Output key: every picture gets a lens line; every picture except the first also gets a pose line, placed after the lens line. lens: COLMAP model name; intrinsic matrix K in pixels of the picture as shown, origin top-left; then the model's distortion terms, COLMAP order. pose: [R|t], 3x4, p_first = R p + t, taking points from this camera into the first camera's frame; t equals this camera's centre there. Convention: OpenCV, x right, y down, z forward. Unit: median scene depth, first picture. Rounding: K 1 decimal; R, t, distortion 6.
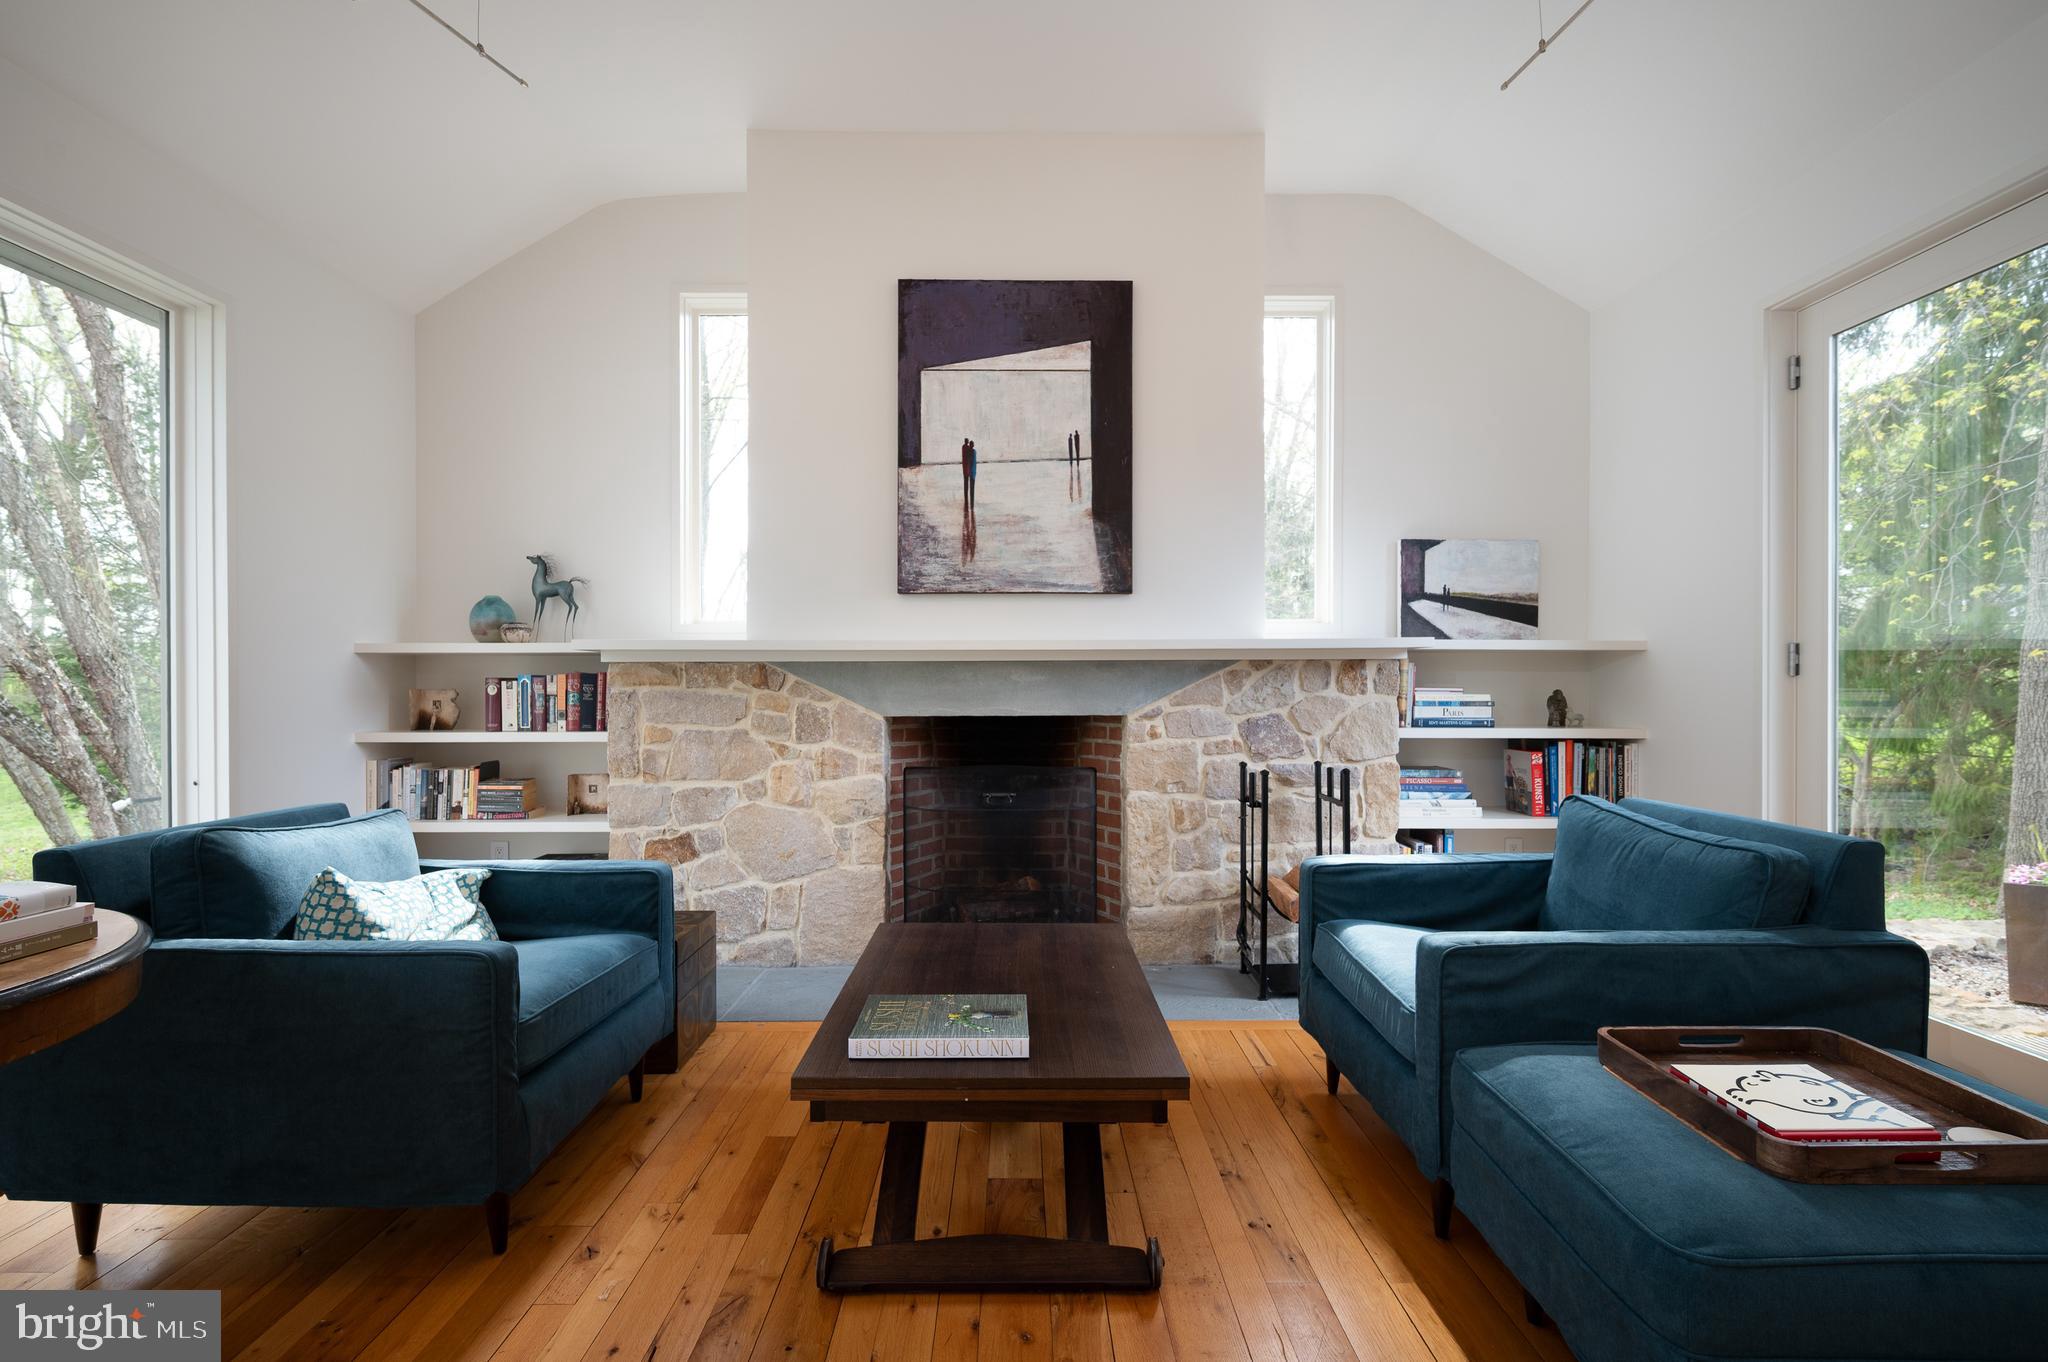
lens RADIAL K [[940.2, 0, 1012.1], [0, 940.2, 693.1], [0, 0, 1]] dist [0.007160, -0.000090]
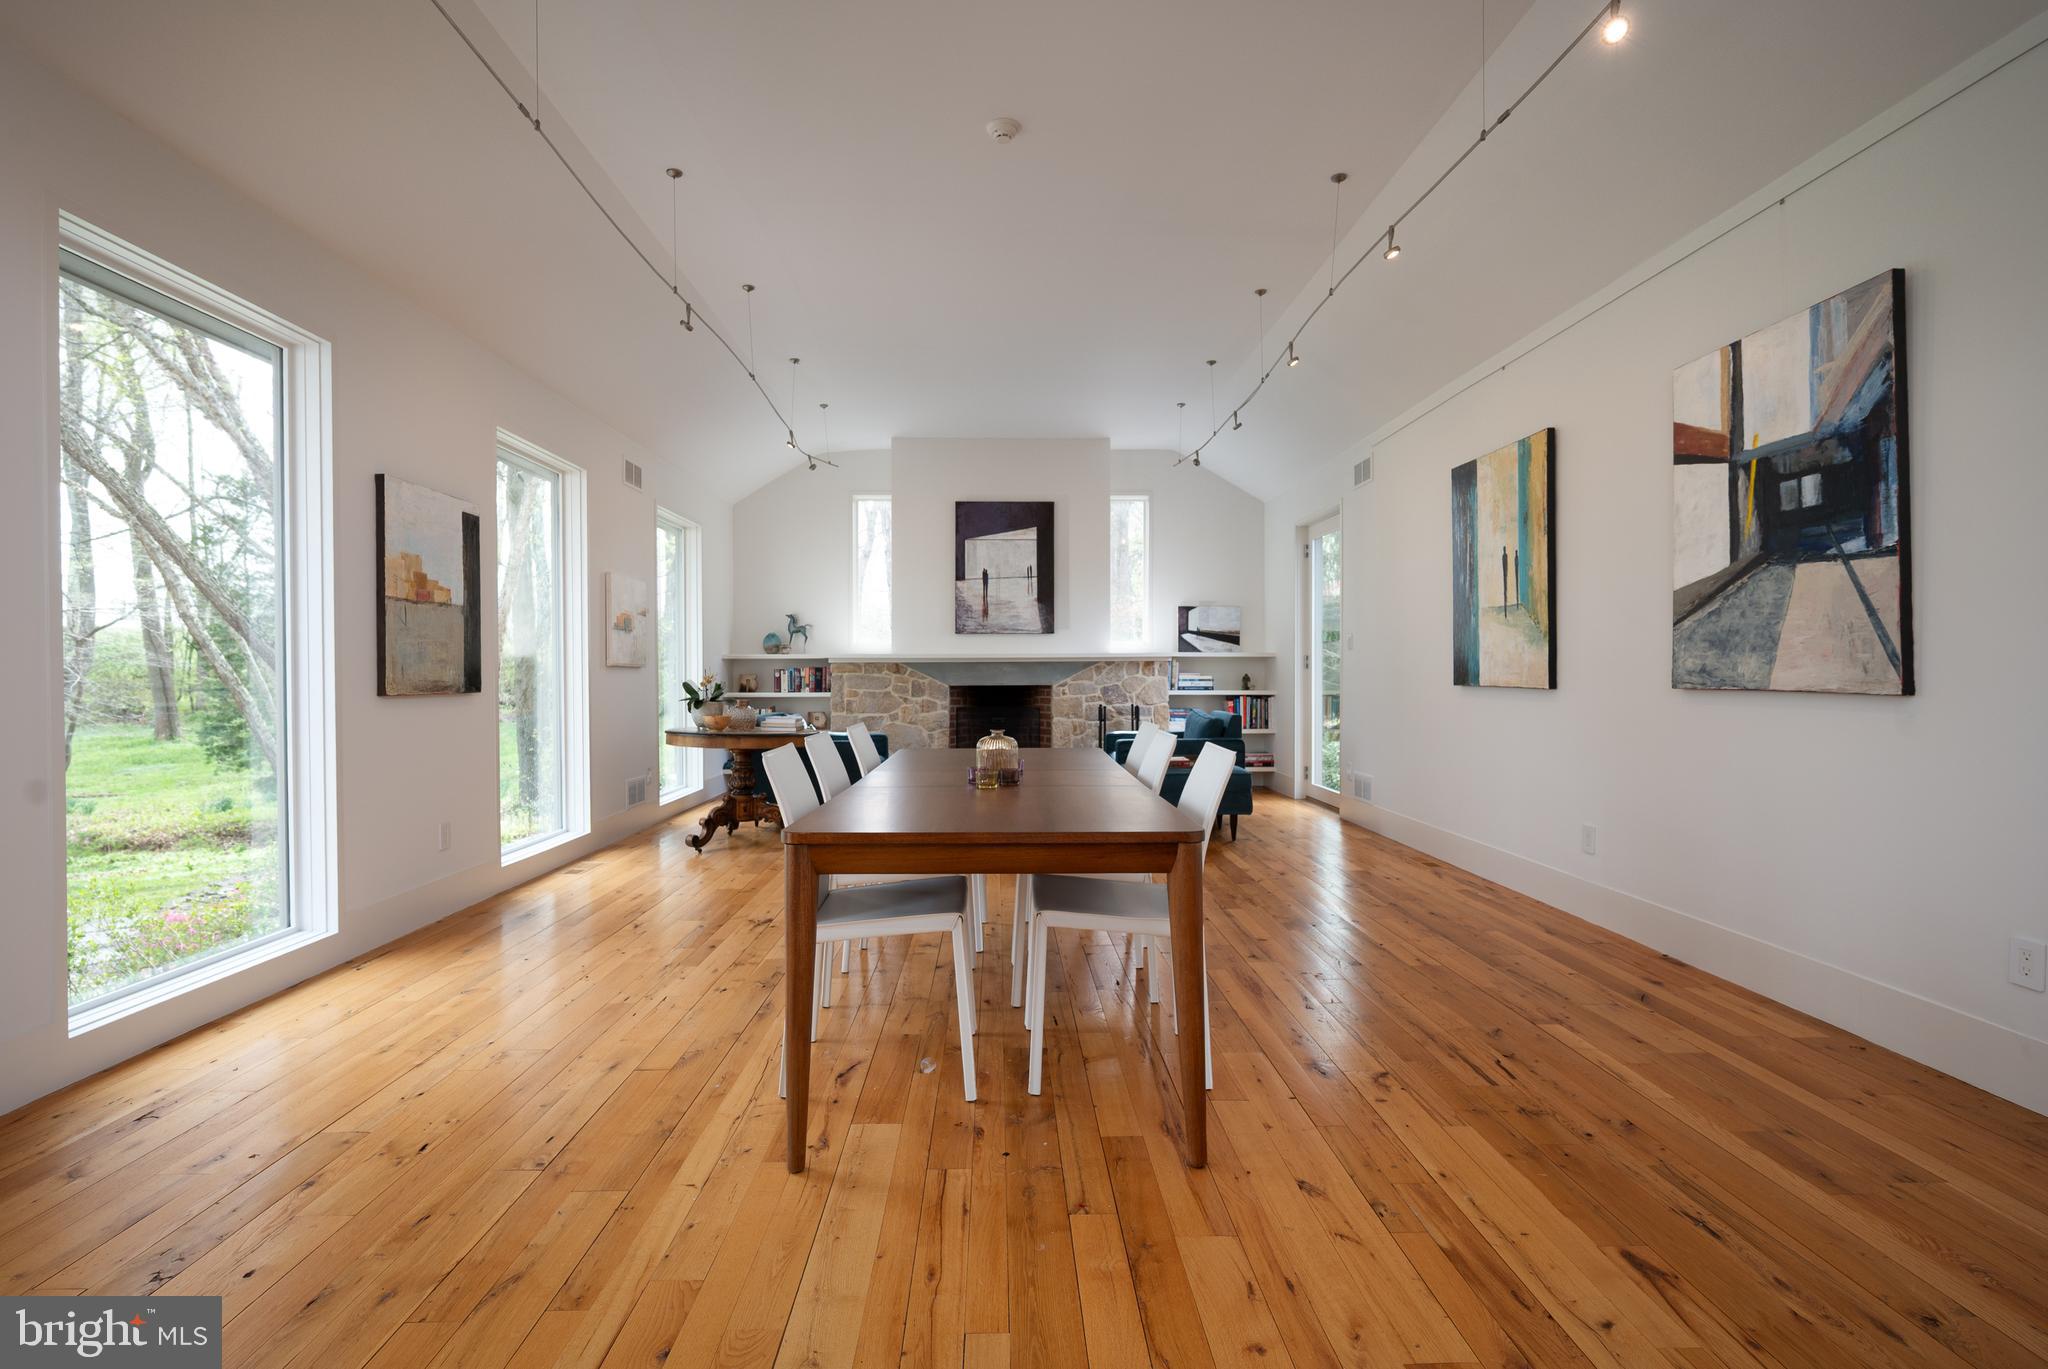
lens RADIAL K [[940.2, 0, 1023.9], [0, 940.2, 671.5], [0, 0, 1]] dist [0.007160, -0.000090]
pose [[0.999757, -0.000732, 0.022041, -0.000971], [0.000772, 0.999998, -0.001825, -0.005923], [-0.022040, 0.001841, 0.999755, -1.345391]]
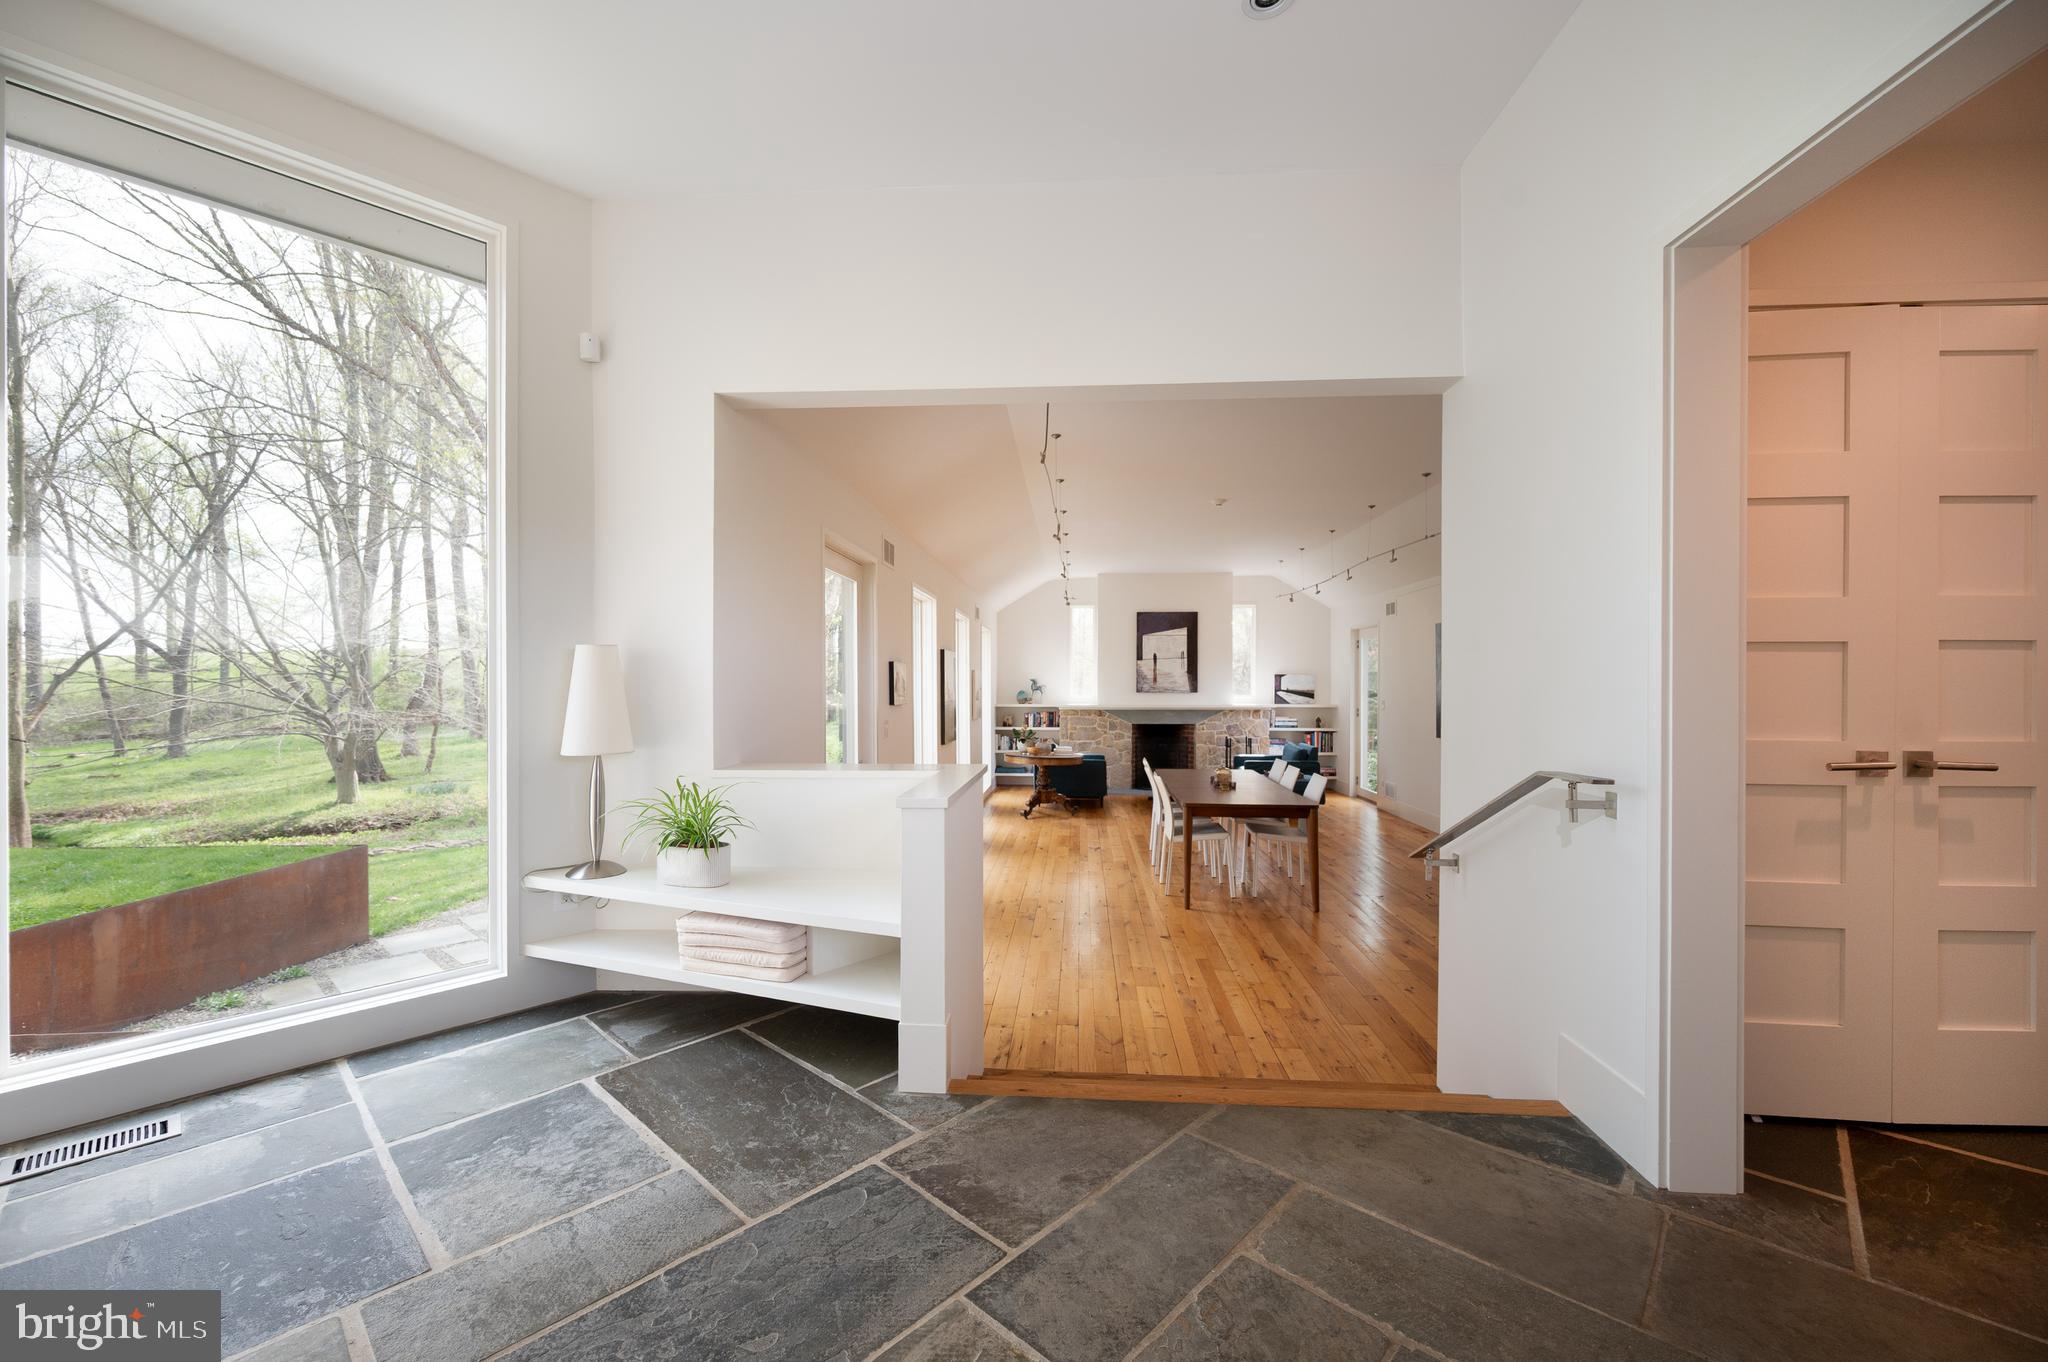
lens RADIAL K [[816.4, 0, 1032.6], [0, 816.4, 679.7], [0, 0, 1]] dist [0.000004, -0.000362]
pose [[0.997573, 0.001689, -0.069607, -0.308303], [-0.002072, 0.999983, -0.005436, -0.136980], [0.069597, 0.005567, 0.997560, -2.345105]]
